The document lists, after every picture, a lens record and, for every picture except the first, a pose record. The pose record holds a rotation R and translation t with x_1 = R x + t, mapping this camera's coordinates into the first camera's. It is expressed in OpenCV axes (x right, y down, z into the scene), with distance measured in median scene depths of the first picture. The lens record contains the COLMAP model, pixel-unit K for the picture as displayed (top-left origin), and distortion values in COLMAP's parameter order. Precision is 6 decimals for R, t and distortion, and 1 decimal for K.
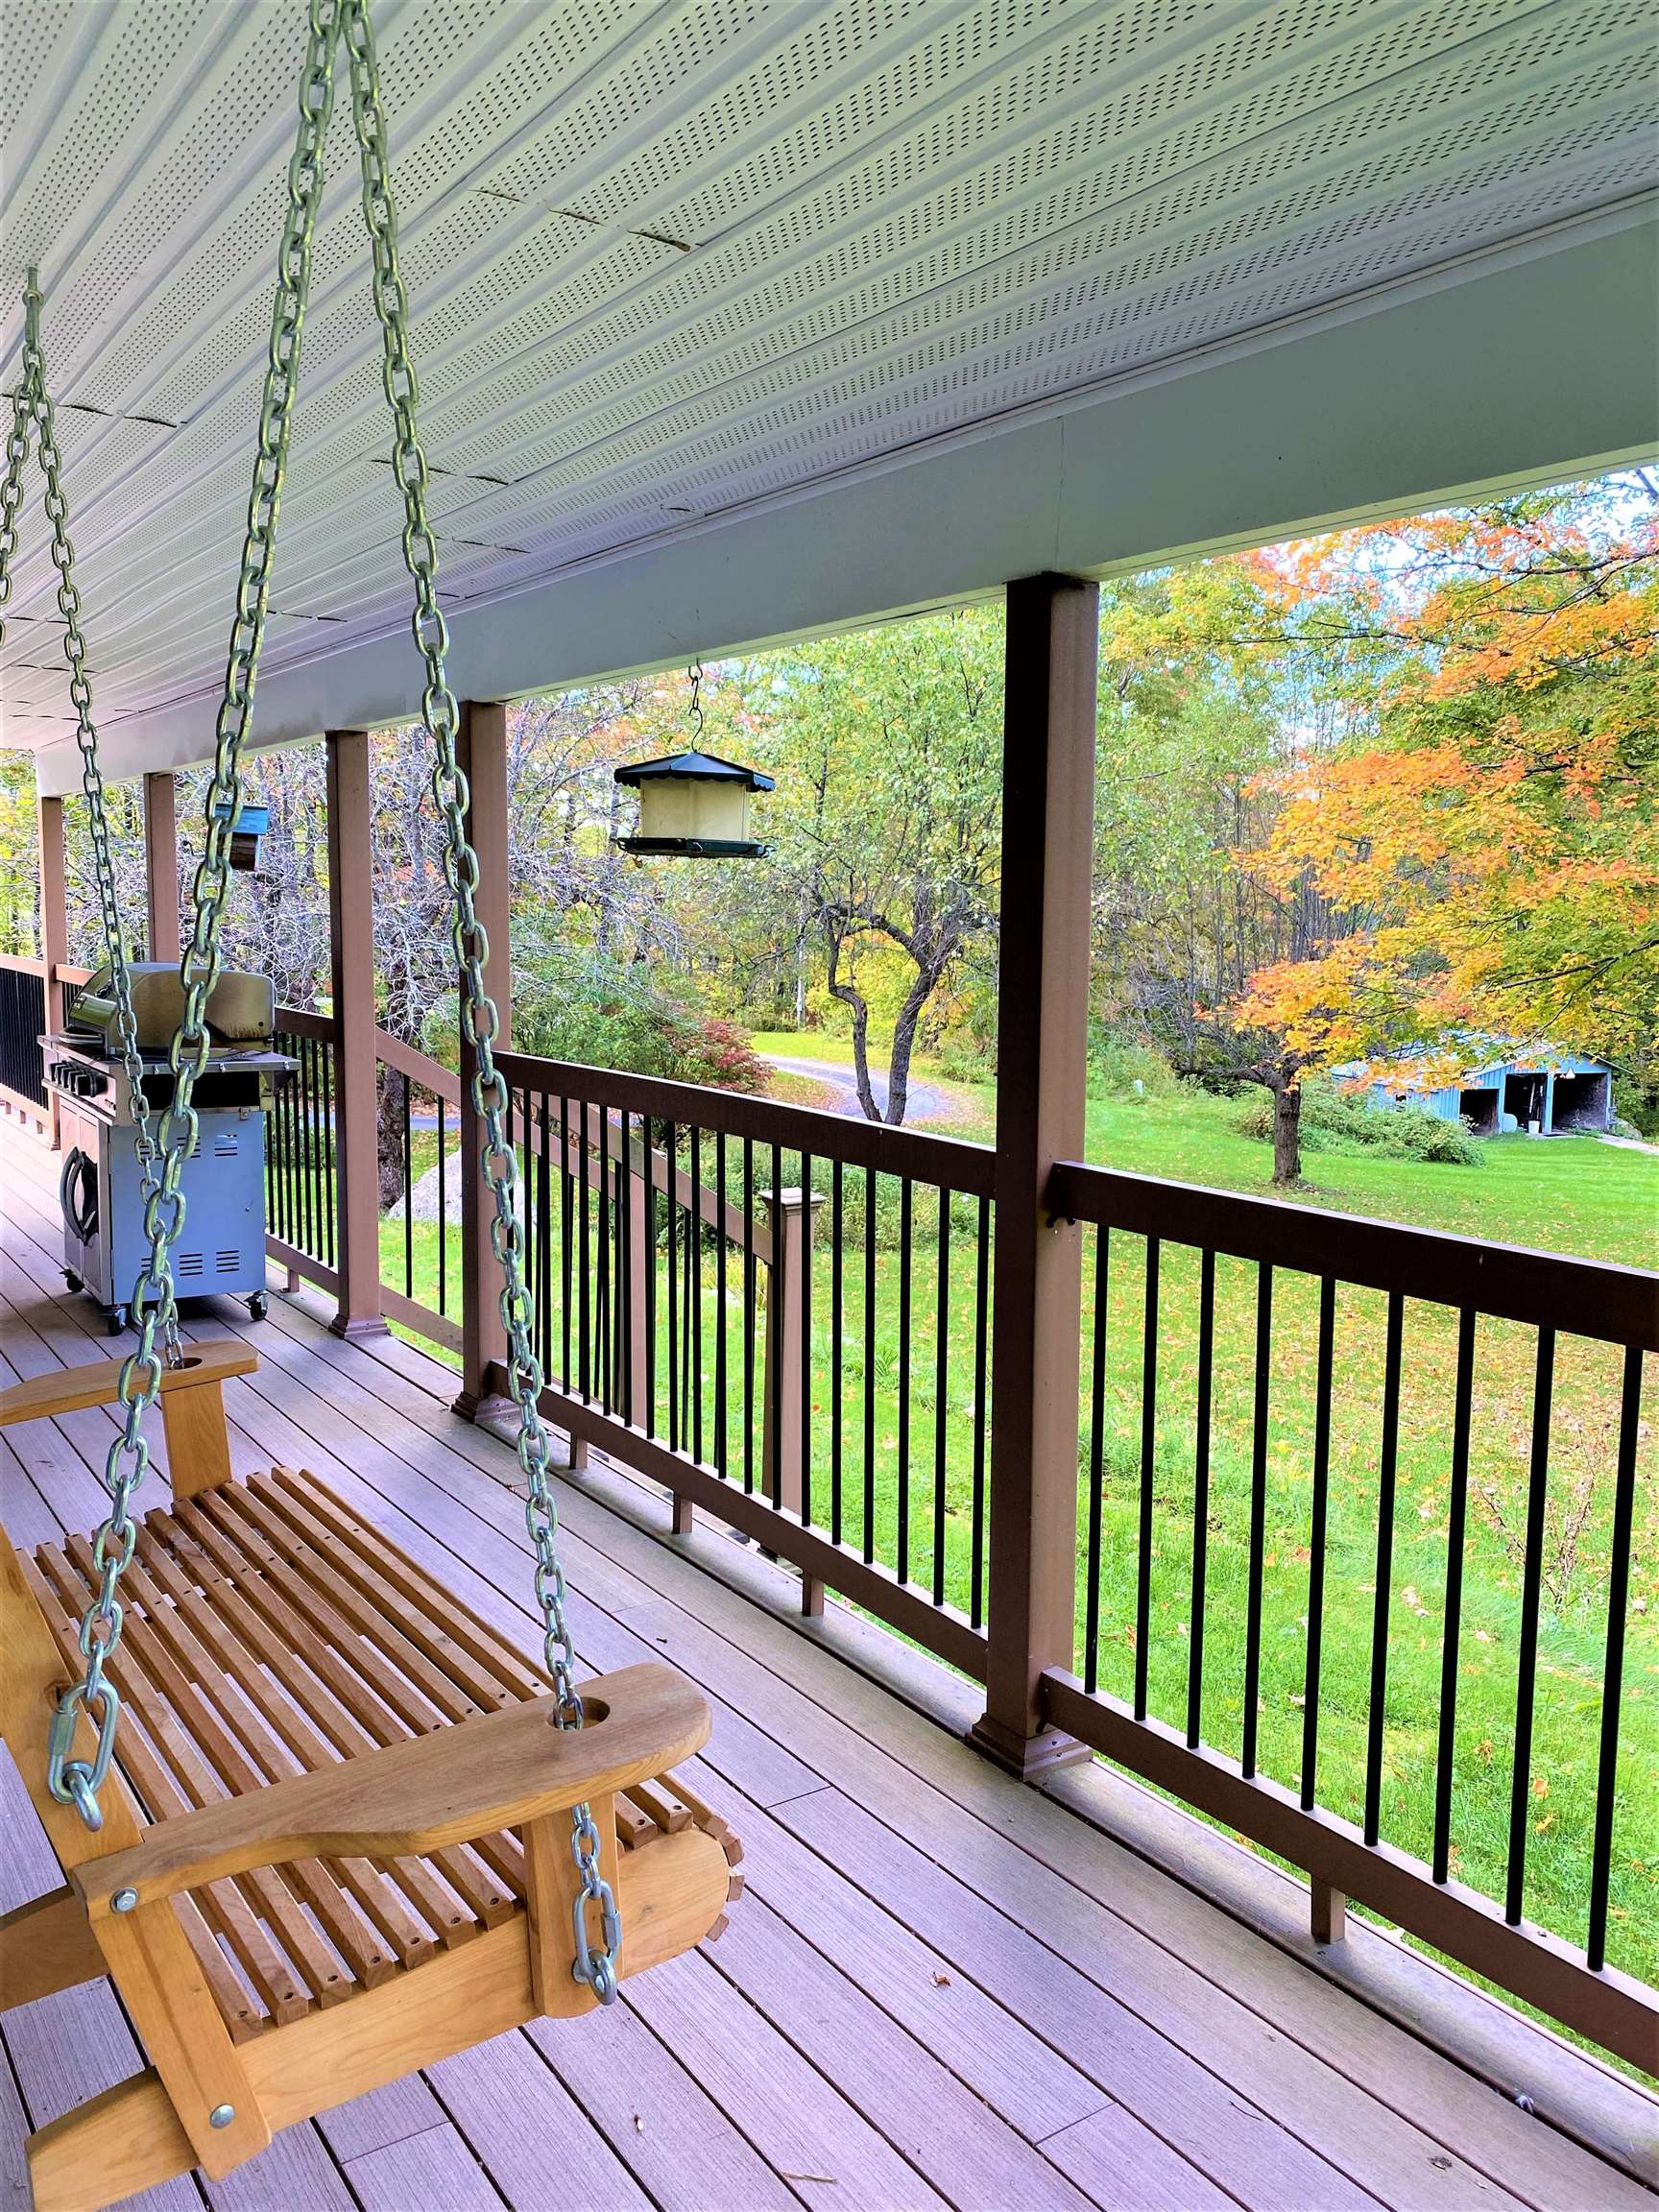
lens RADIAL K [[1695.8, 0, 831.8], [0, 1695.8, 1091.2], [0, 0, 1]] dist [-0.002155, -0.000114]
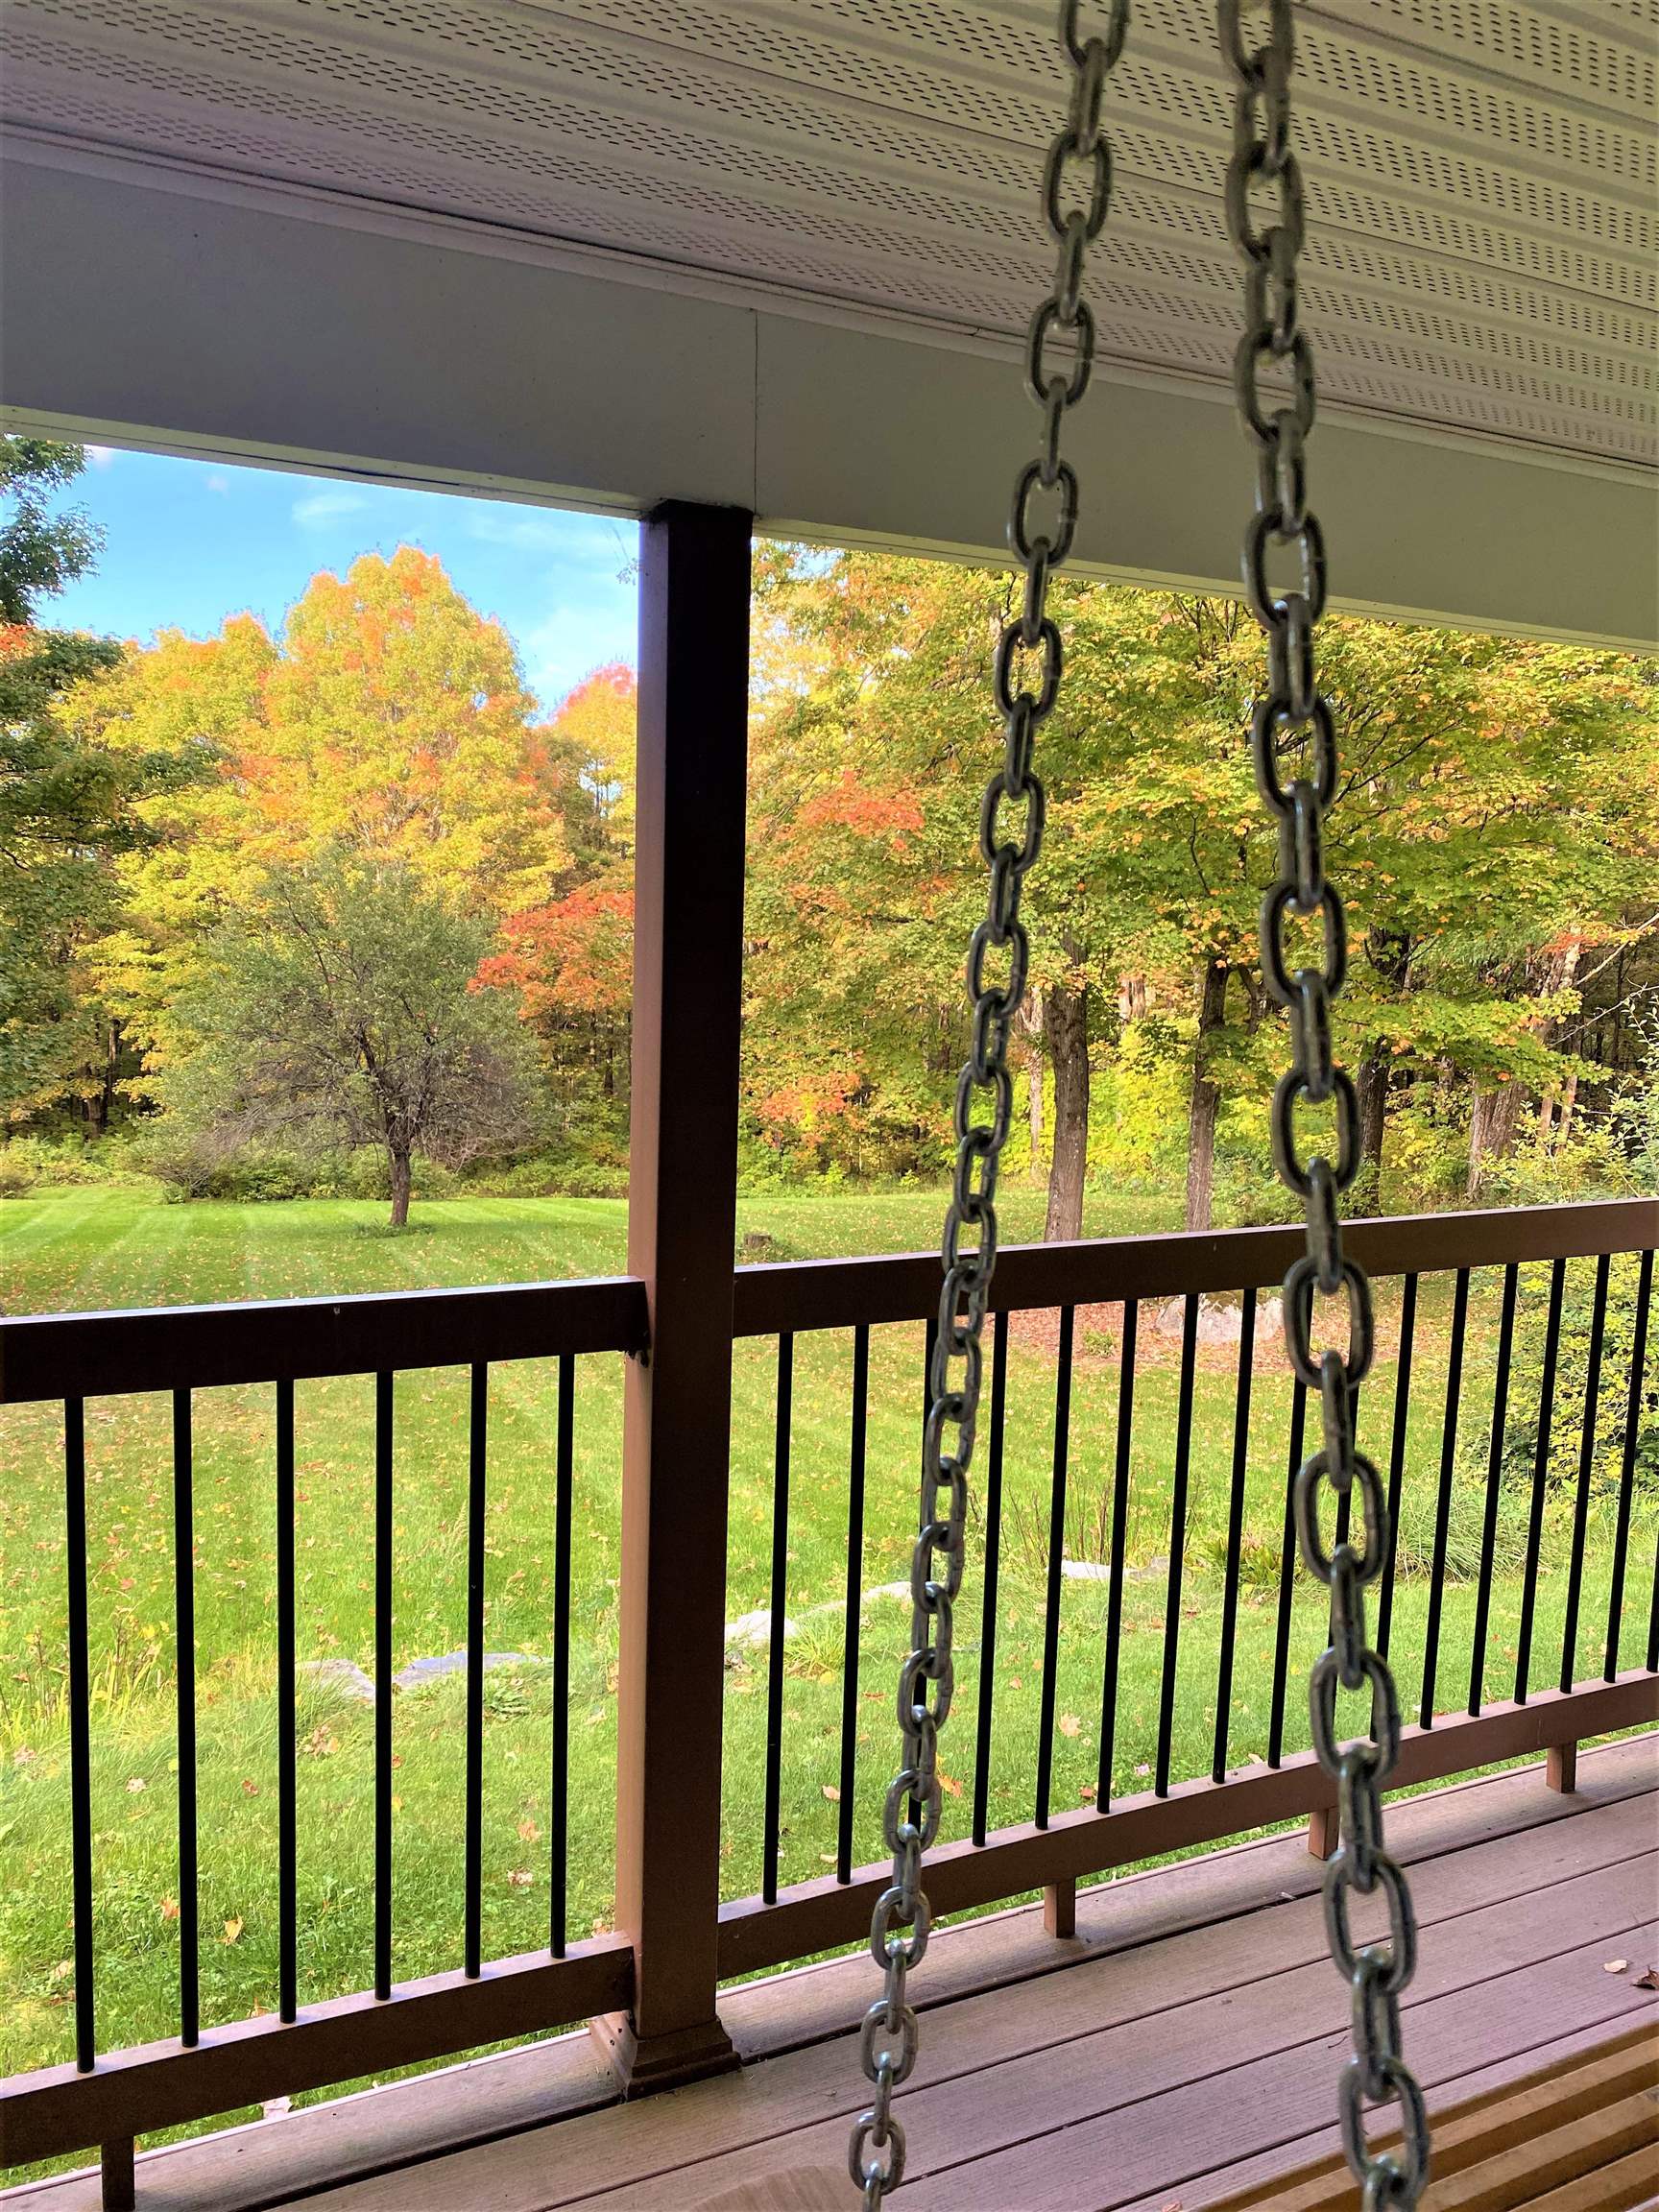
lens RADIAL K [[1618.2, 0, 827.3], [0, 1618.2, 1082.8], [0, 0, 1]] dist [-0.013841, -0.007011]
pose [[0.164147, -0.094722, 0.981877, -0.607328], [0.094650, 0.992299, 0.079904, -0.103870], [-0.981884, 0.079819, 0.171848, 0.860793]]
